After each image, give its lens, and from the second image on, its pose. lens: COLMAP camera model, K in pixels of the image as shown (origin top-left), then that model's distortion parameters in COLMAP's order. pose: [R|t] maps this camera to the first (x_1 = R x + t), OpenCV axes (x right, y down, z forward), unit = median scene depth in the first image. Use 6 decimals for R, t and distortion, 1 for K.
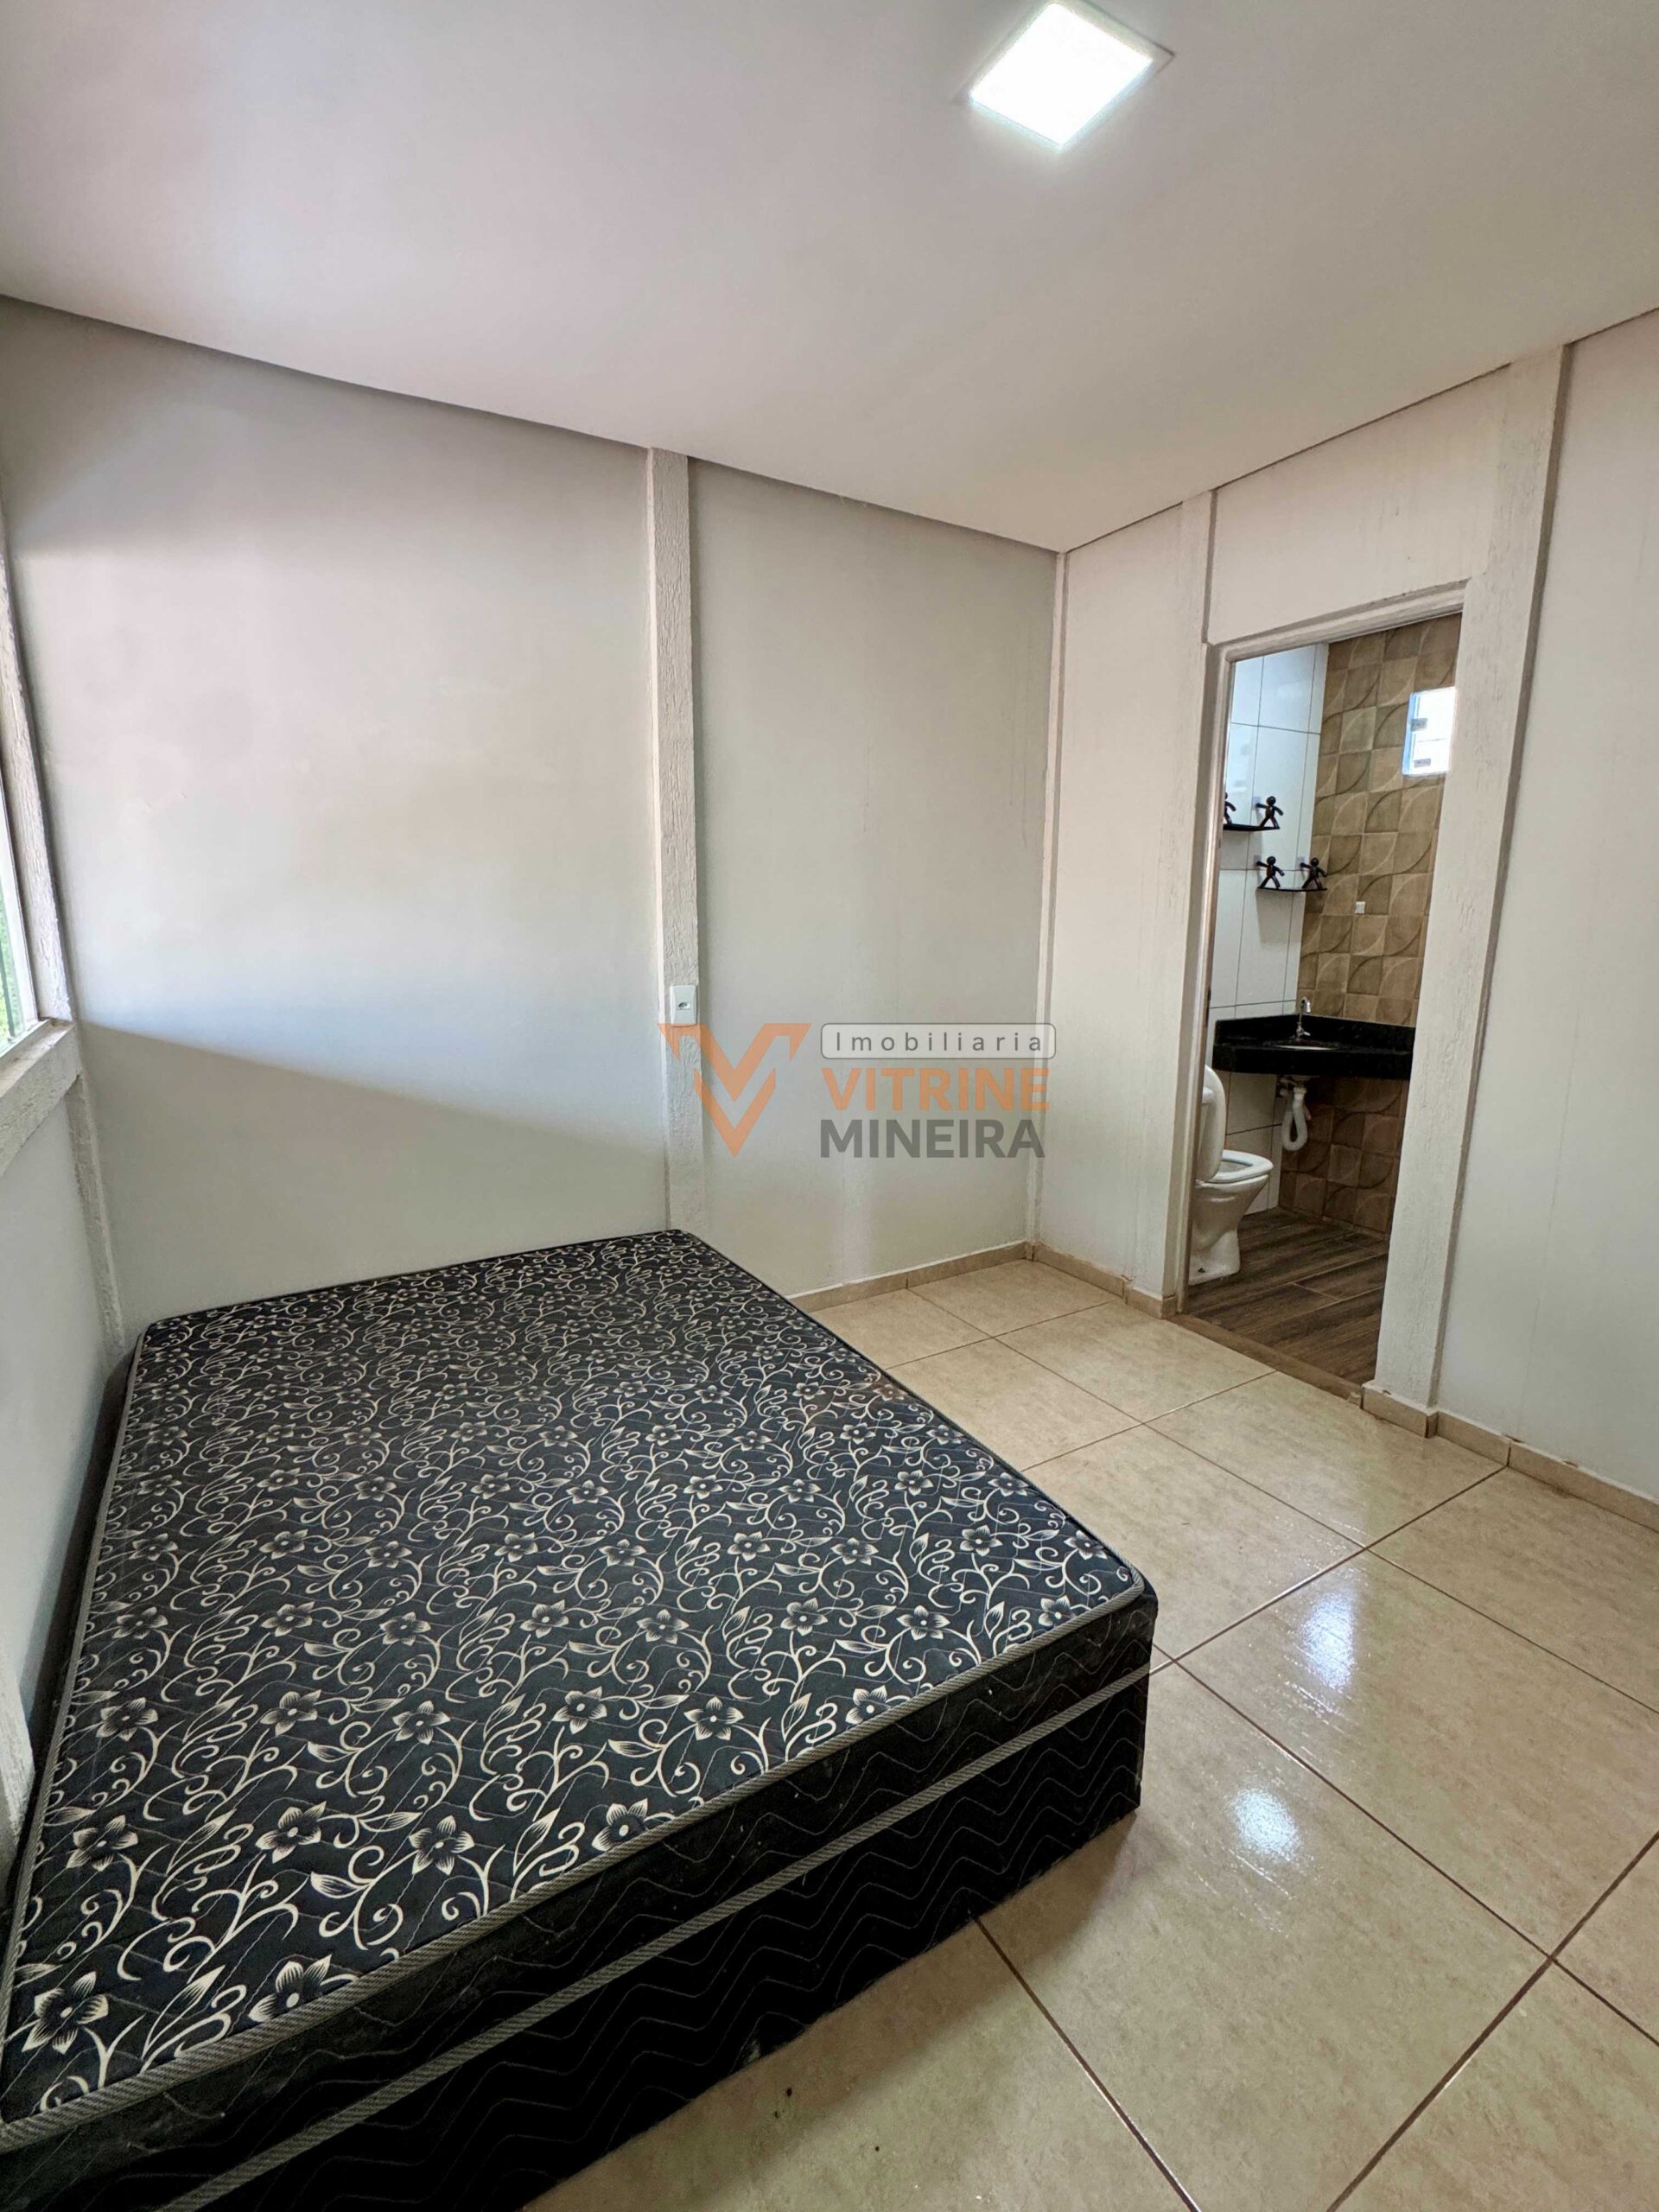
lens RADIAL K [[984.3, 0, 817.4], [0, 984.3, 1121.1], [0, 0, 1]] dist [-0.004138, 0.000459]
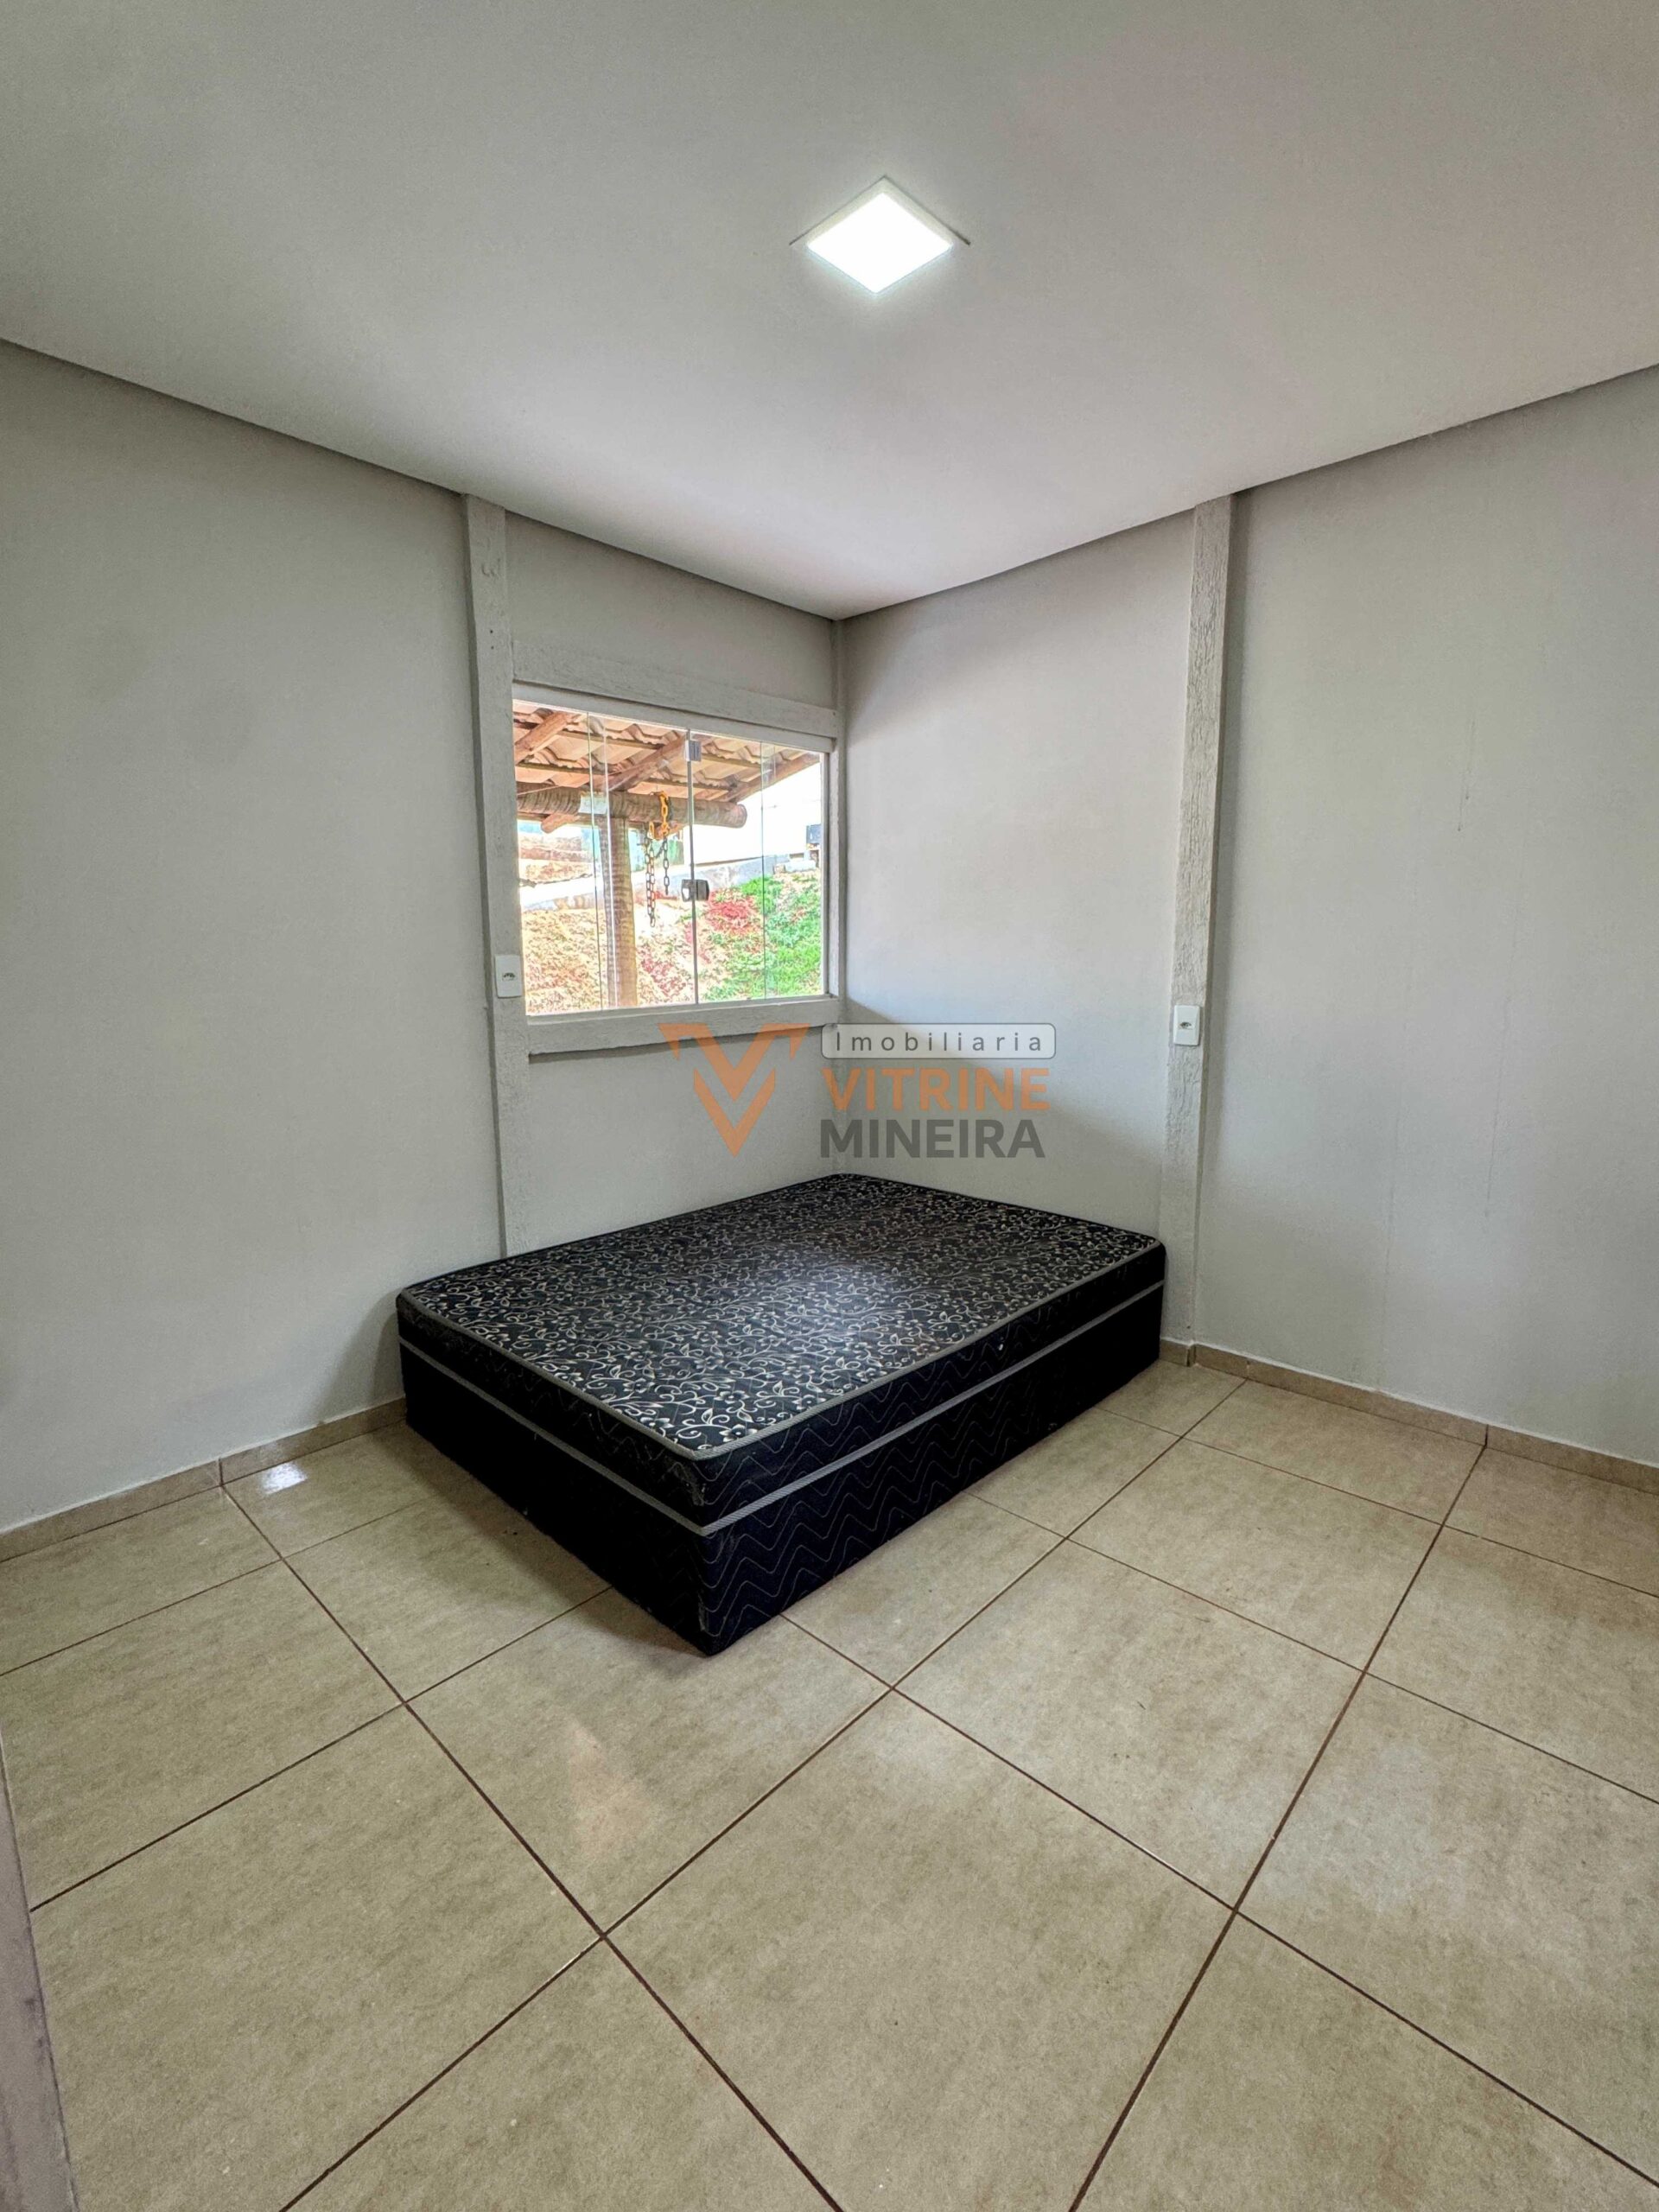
lens RADIAL K [[984.3, 0, 837.1], [0, 984.3, 1126.4], [0, 0, 1]] dist [-0.004138, 0.000459]
pose [[0.271201, 0.174935, -0.946492, 1.199502], [-0.201750, 0.971833, 0.121810, -0.105103], [0.941141, 0.157920, 0.298855, 0.577602]]
